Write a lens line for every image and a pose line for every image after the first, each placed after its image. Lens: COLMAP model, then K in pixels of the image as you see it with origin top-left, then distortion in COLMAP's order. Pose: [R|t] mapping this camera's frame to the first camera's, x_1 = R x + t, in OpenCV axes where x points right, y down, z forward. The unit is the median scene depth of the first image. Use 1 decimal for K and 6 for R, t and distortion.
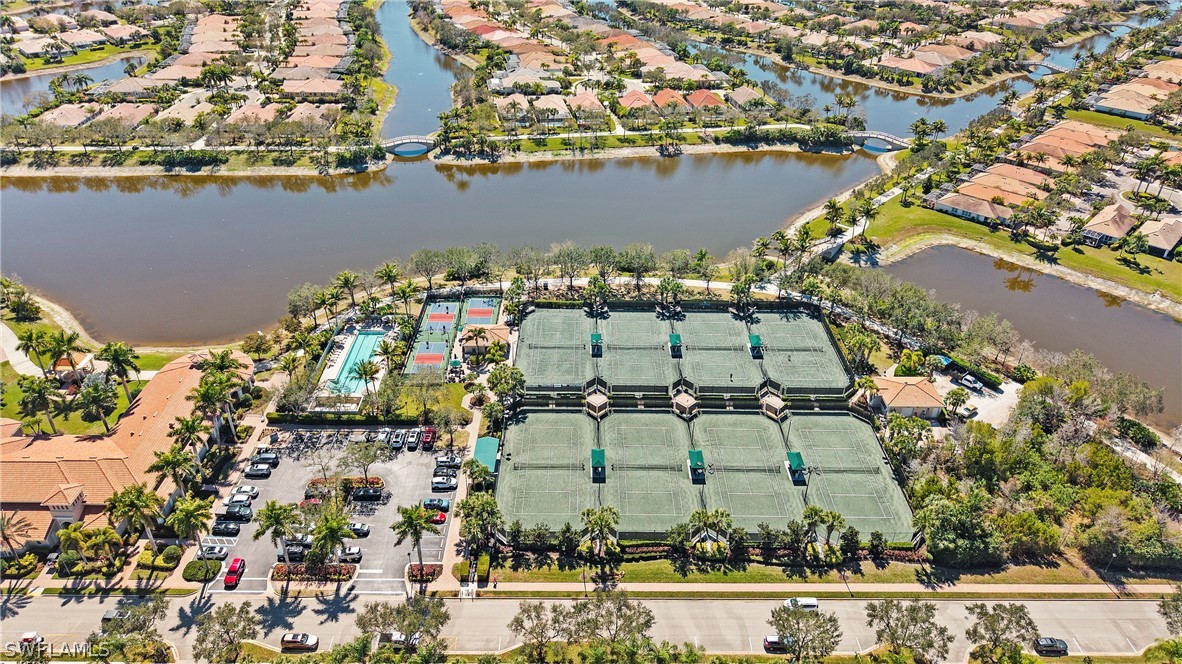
lens RADIAL K [[784.2, 0, 593.6], [0, 784.2, 339.6], [0, 0, 1]] dist [0.025298, -0.021667]
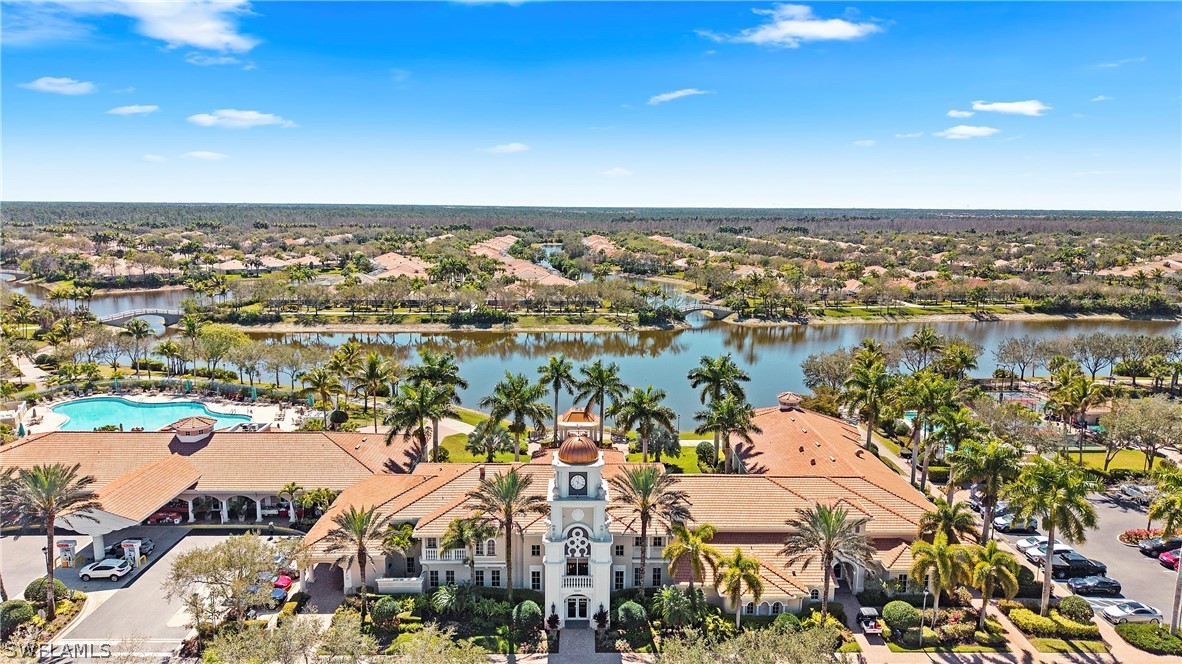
lens RADIAL K [[784.2, 0, 590.4], [0, 784.2, 355.3], [0, 0, 1]] dist [-0.000283, -0.000173]
pose [[0.999933, -0.009145, 0.007026, -0.365841], [0.011099, 0.928551, -0.371038, 0.128337], [-0.003130, 0.371091, 0.928591, 0.187779]]
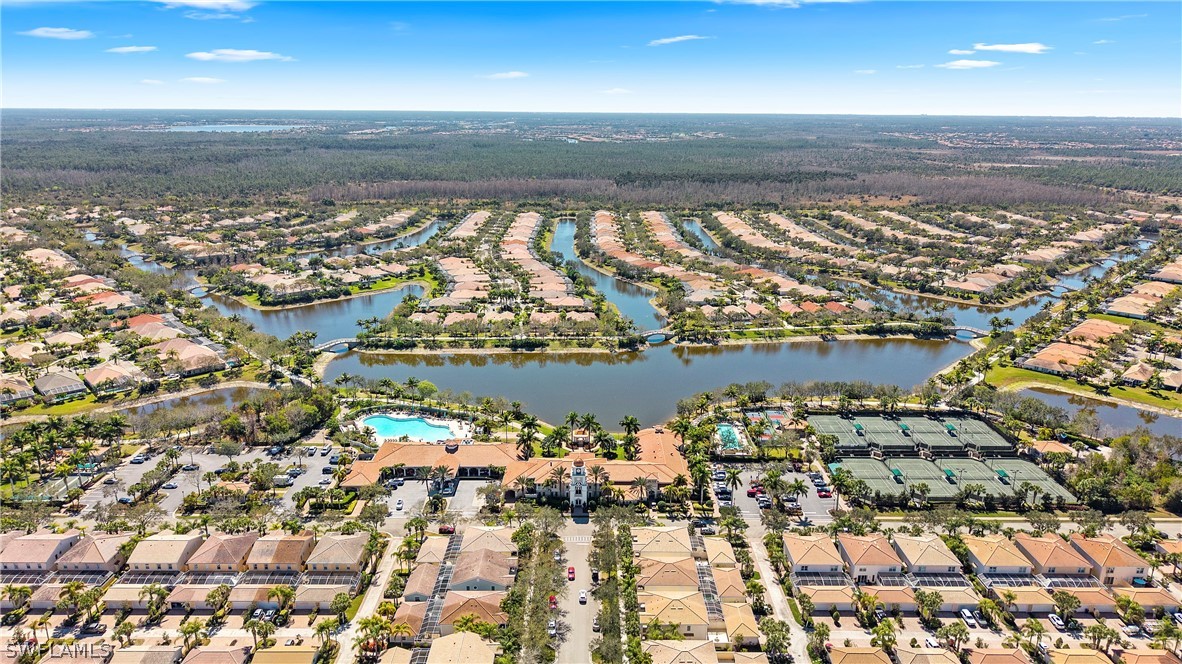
lens RADIAL K [[784.2, 0, 593.6], [0, 784.2, 339.6], [0, 0, 1]] dist [0.025298, -0.021667]
pose [[0.999967, -0.005841, -0.005564, -0.346406], [0.004051, 0.960049, -0.279804, 0.181423], [0.006976, 0.279772, 0.960041, -0.444633]]
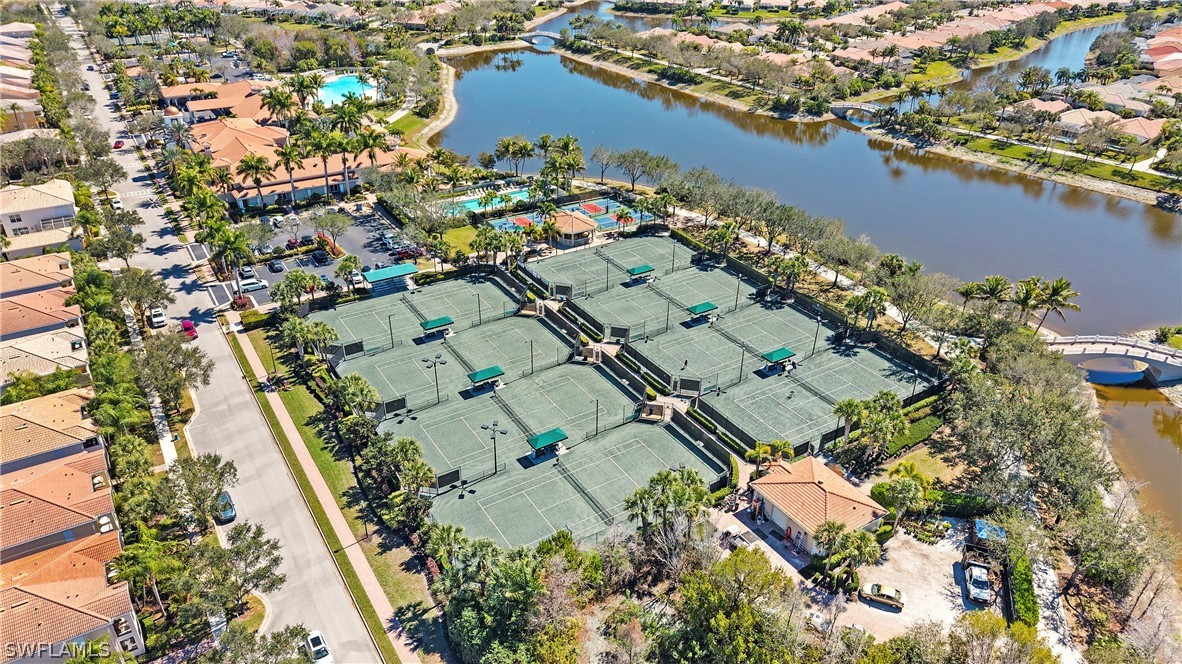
lens RADIAL K [[784.2, 0, 590.4], [0, 784.2, 355.3], [0, 0, 1]] dist [-0.000283, -0.000173]
pose [[0.533801, 0.431467, -0.727250, 0.361751], [-0.462171, 0.869074, 0.176377, -0.024505], [0.708135, 0.241964, 0.663324, 0.264153]]
